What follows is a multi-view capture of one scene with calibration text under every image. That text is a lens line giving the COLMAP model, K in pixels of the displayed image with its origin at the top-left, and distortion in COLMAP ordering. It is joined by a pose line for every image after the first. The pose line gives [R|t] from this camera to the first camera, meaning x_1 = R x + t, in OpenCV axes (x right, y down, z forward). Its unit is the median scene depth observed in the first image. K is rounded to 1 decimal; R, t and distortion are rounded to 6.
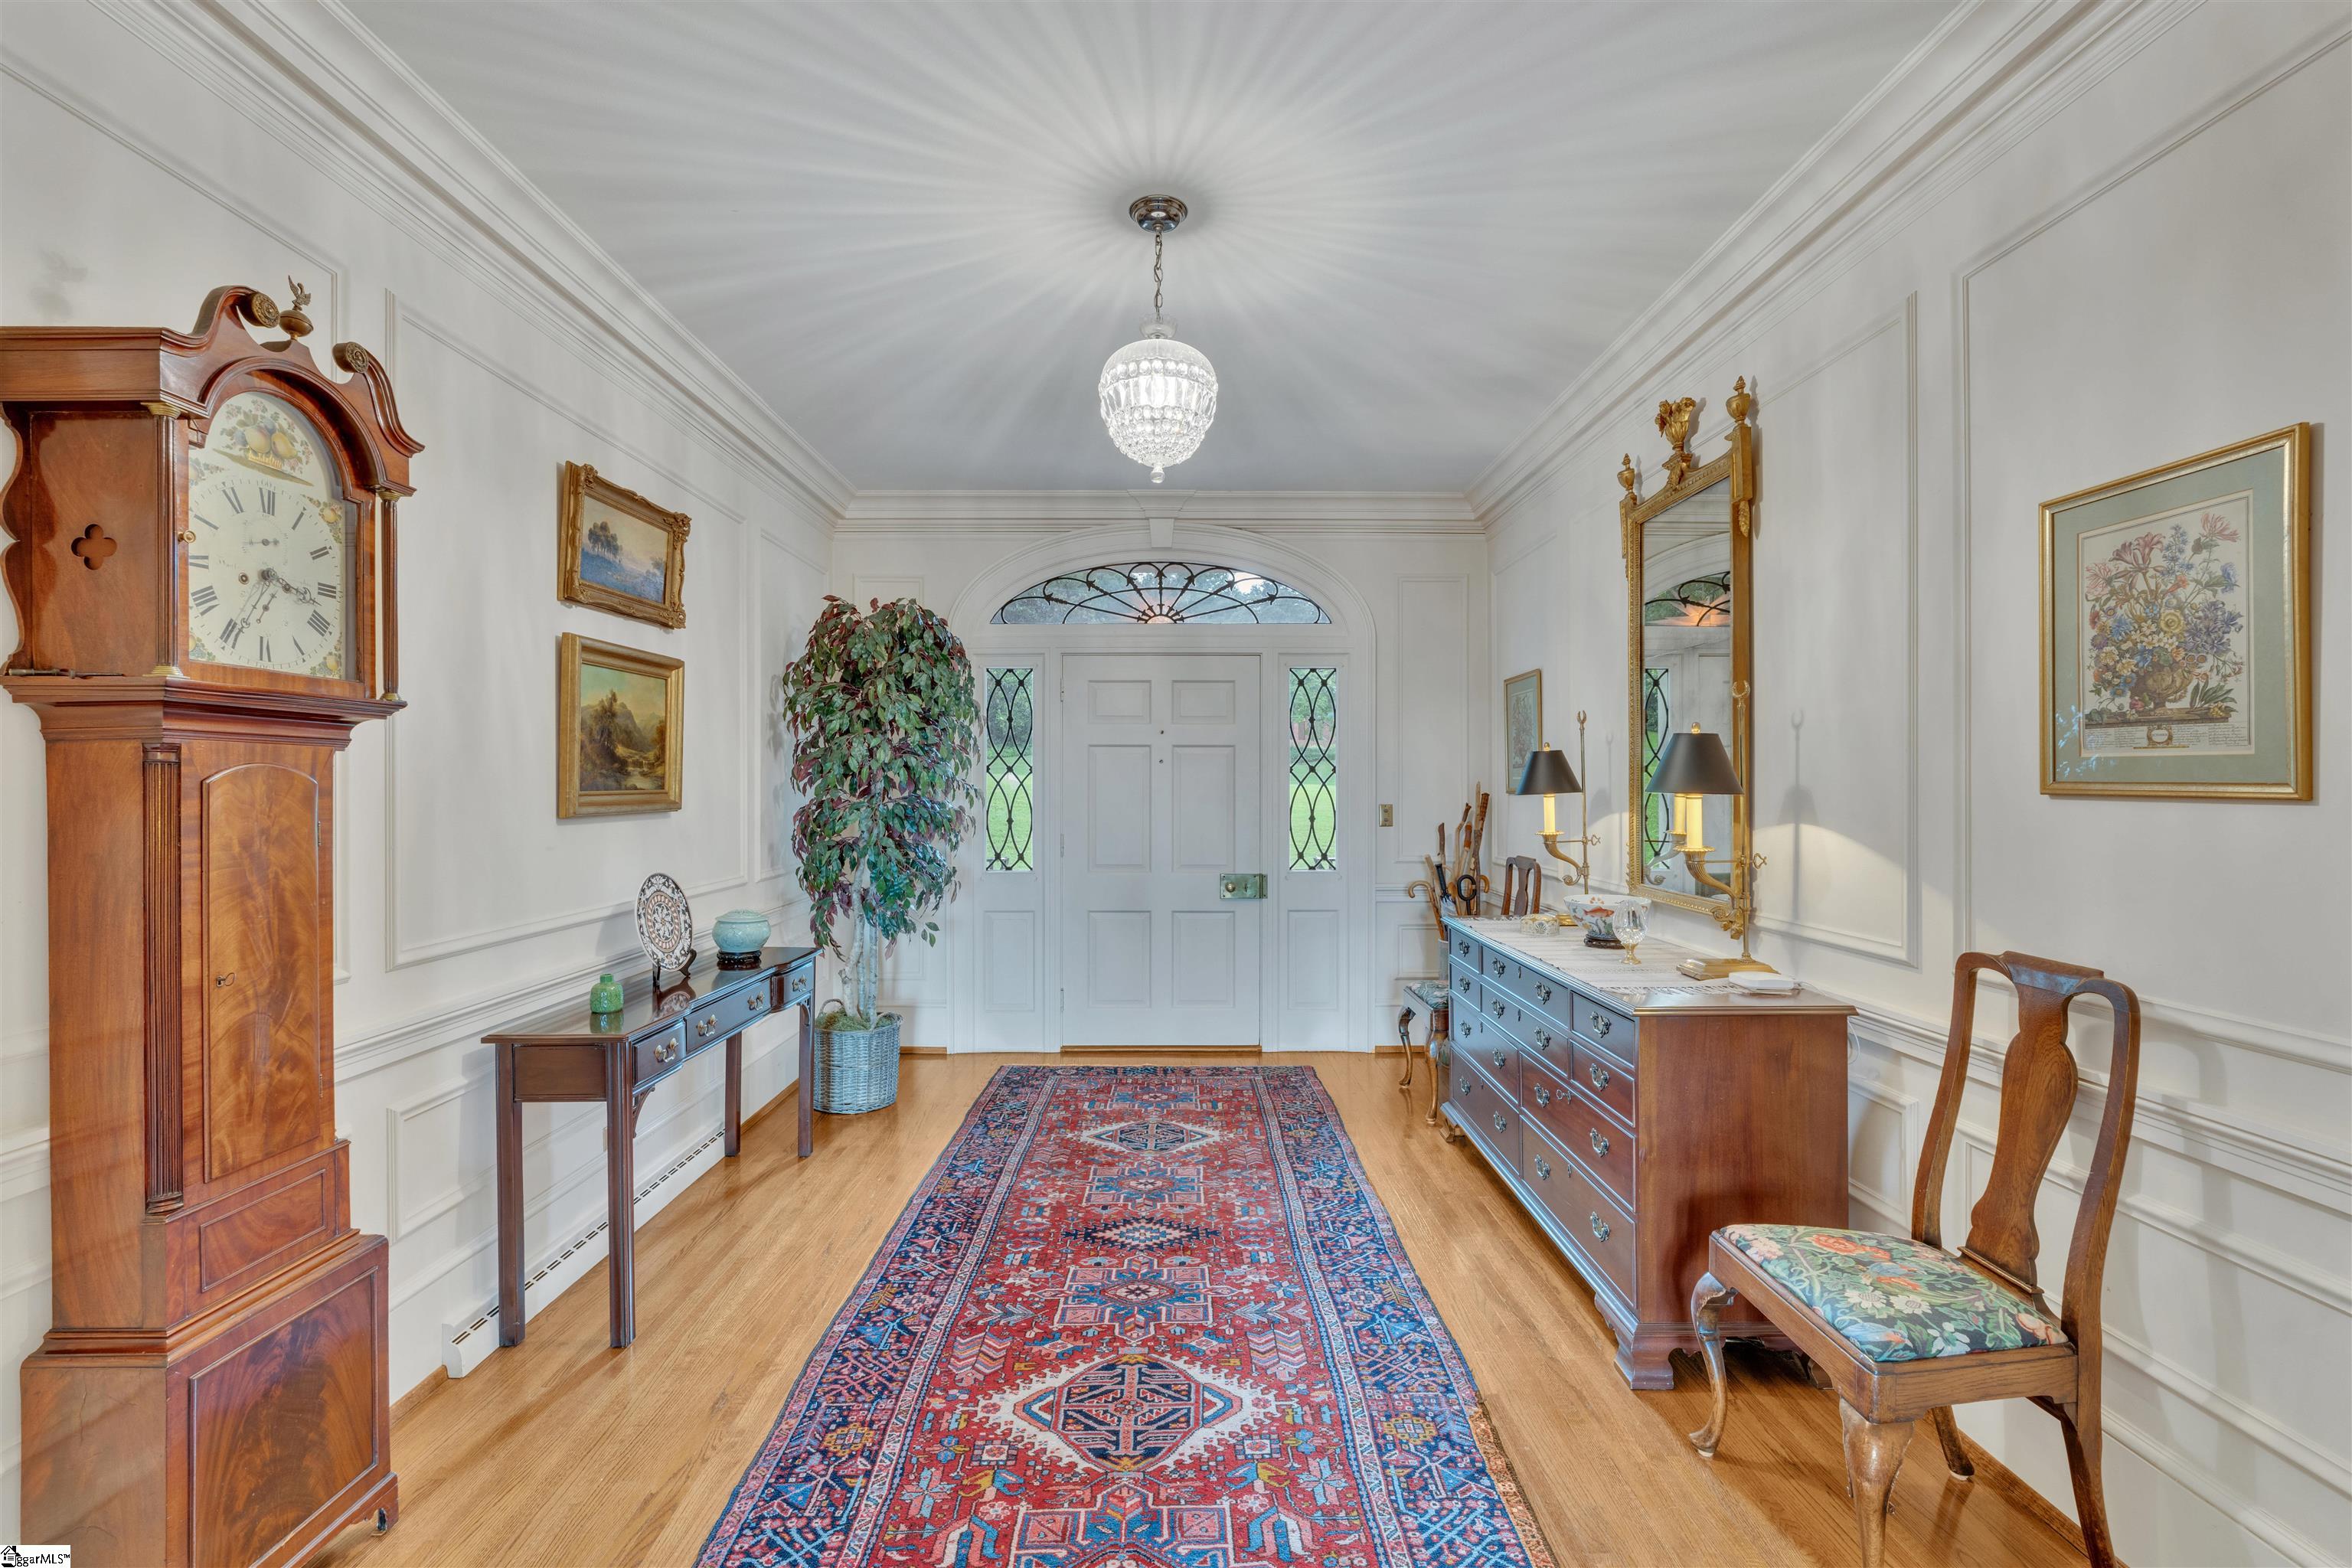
lens RADIAL K [[1031.4, 0, 1178.2], [0, 1031.4, 784.5], [0, 0, 1]] dist [-0.002427, 0.000862]
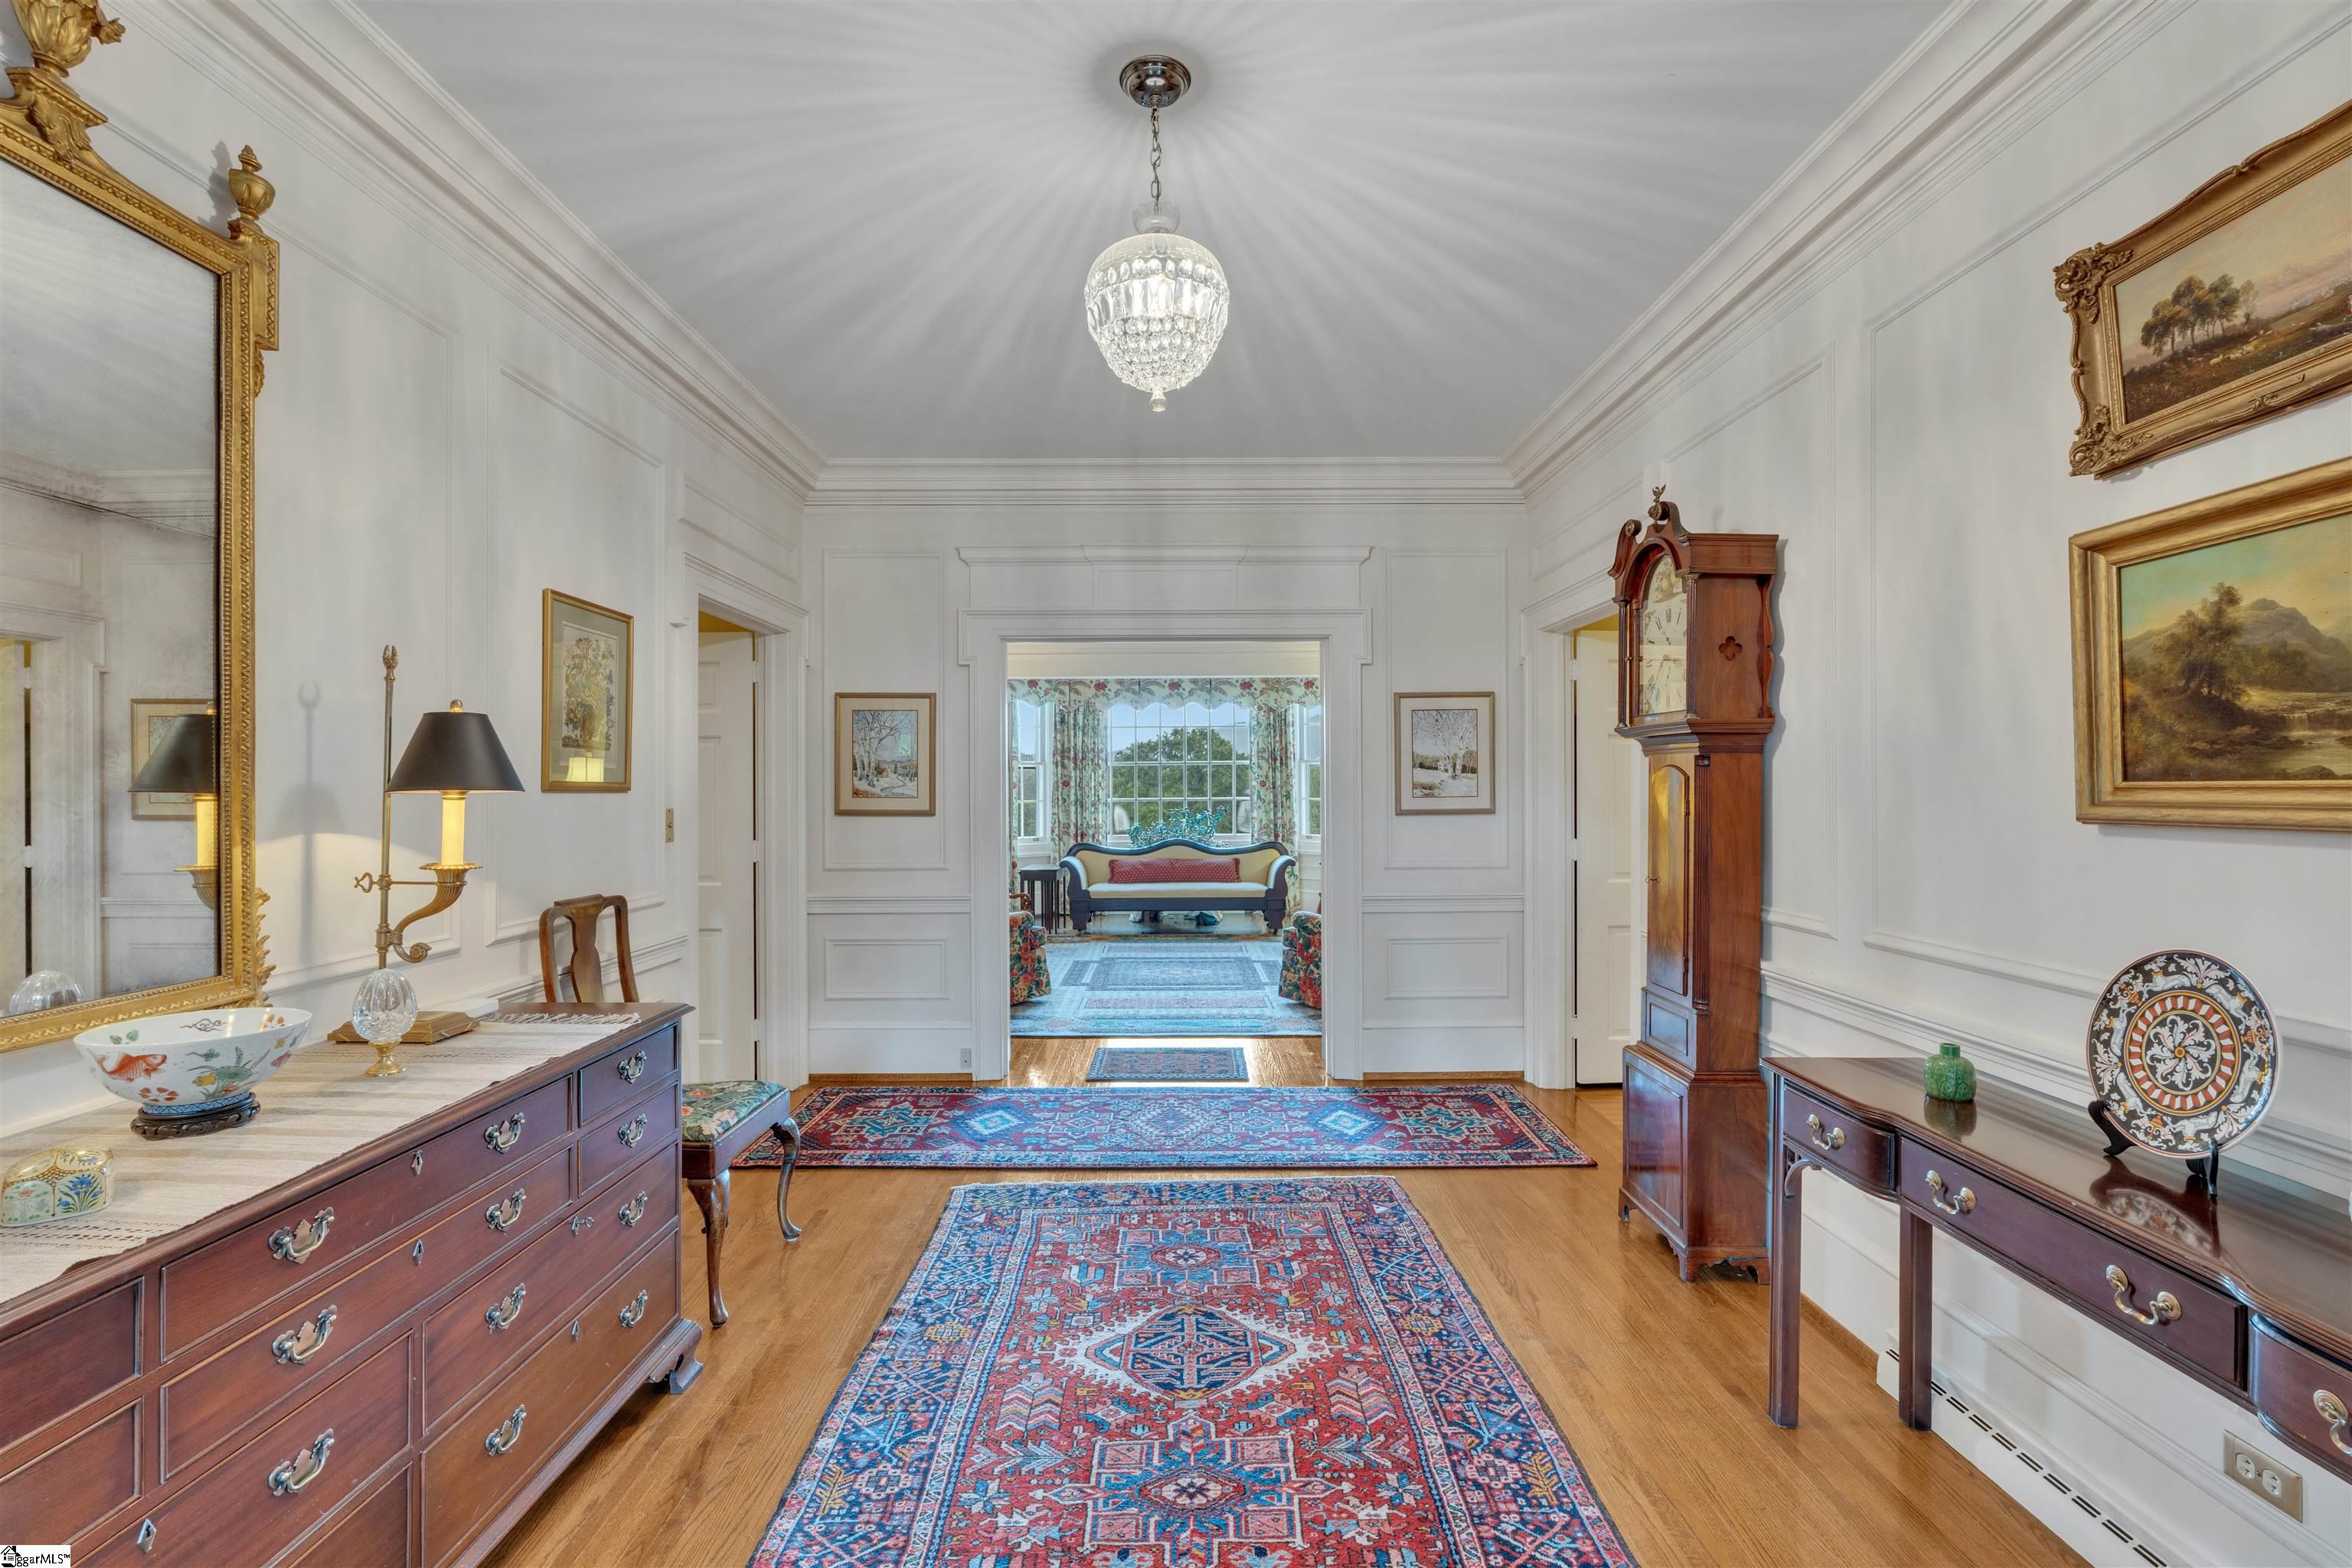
lens RADIAL K [[1031.4, 0, 1178.0], [0, 1031.4, 783.6], [0, 0, 1]] dist [-0.002427, 0.000862]
pose [[-0.999958, 0.005449, 0.007406, -0.042369], [0.005424, 0.999979, -0.003446, 0.008143], [-0.007425, -0.003405, -0.999967, 1.922096]]
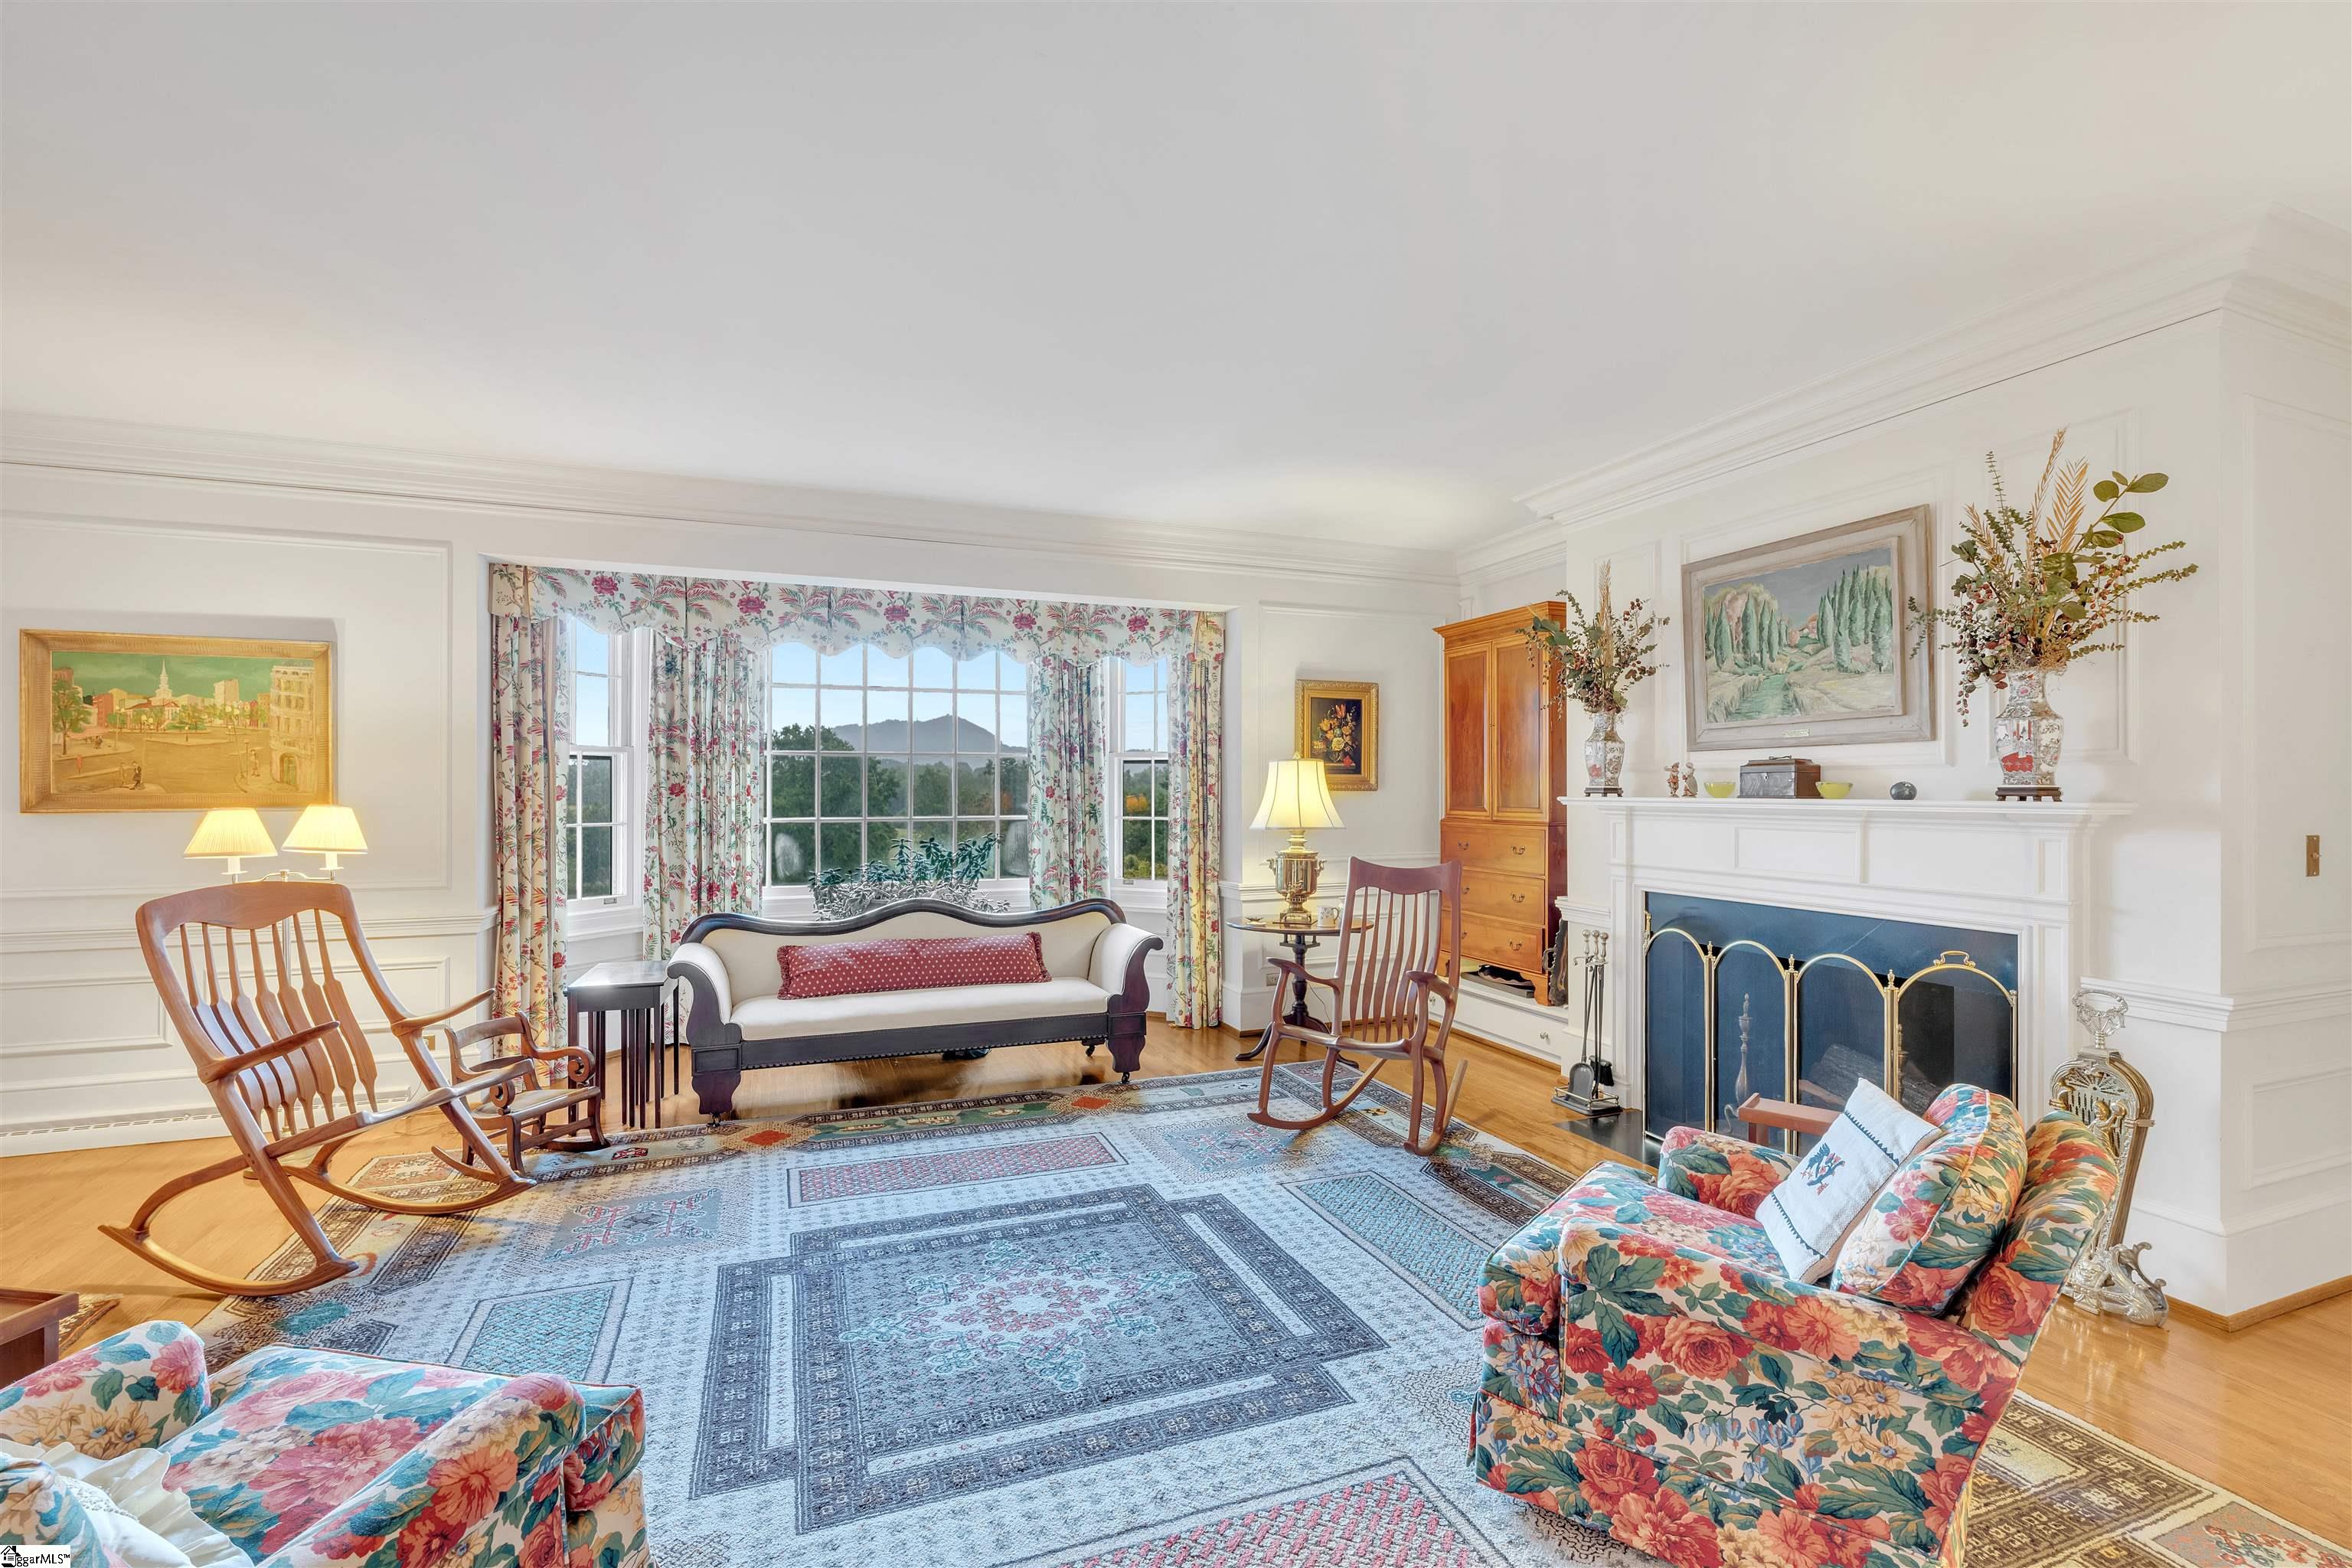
lens RADIAL K [[1031.4, 0, 1171.4], [0, 1031.4, 784.7], [0, 0, 1]] dist [-0.002427, 0.000862]
pose [[-0.939422, -0.000122, -0.342762, 0.026208], [0.001351, 0.999991, -0.004059, 0.003239], [0.342759, -0.004276, -0.939414, 1.433119]]
